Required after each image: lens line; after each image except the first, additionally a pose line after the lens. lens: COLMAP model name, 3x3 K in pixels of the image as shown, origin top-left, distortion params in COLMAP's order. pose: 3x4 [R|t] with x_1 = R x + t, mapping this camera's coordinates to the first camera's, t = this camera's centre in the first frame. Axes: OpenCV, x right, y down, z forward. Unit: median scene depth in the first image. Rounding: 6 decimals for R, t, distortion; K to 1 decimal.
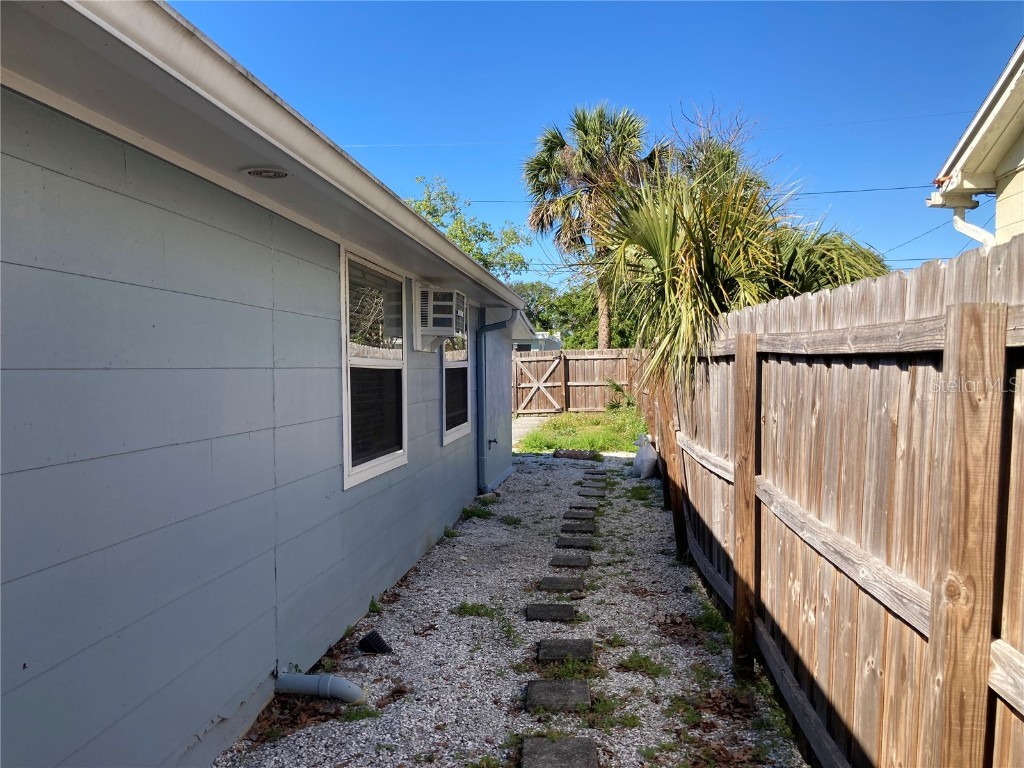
lens RADIAL K [[847.7, 0, 512.0], [0, 847.7, 384.0], [0, 0, 1]] dist [0.010467, 0.005901]
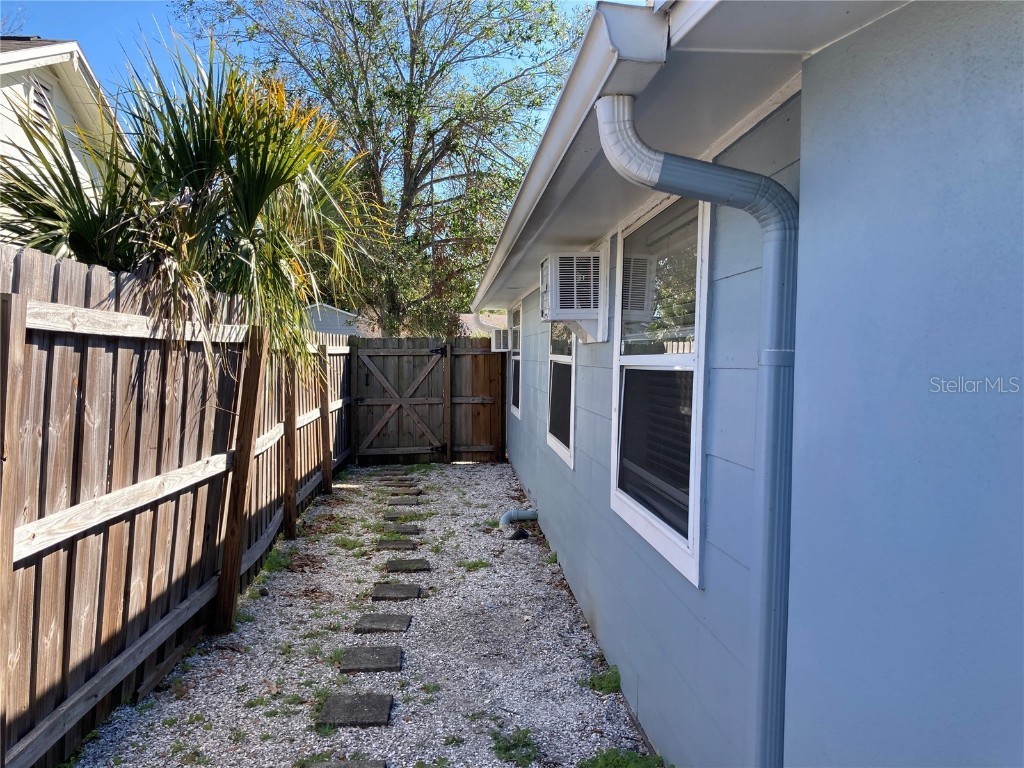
lens RADIAL K [[847.7, 0, 512.0], [0, 847.7, 384.0], [0, 0, 1]] dist [0.010467, 0.005901]
pose [[-0.983548, -0.003035, -0.180623, 0.025957], [-0.021130, 0.994928, 0.098342, -0.022425], [0.179409, 0.100540, -0.978624, 0.479961]]
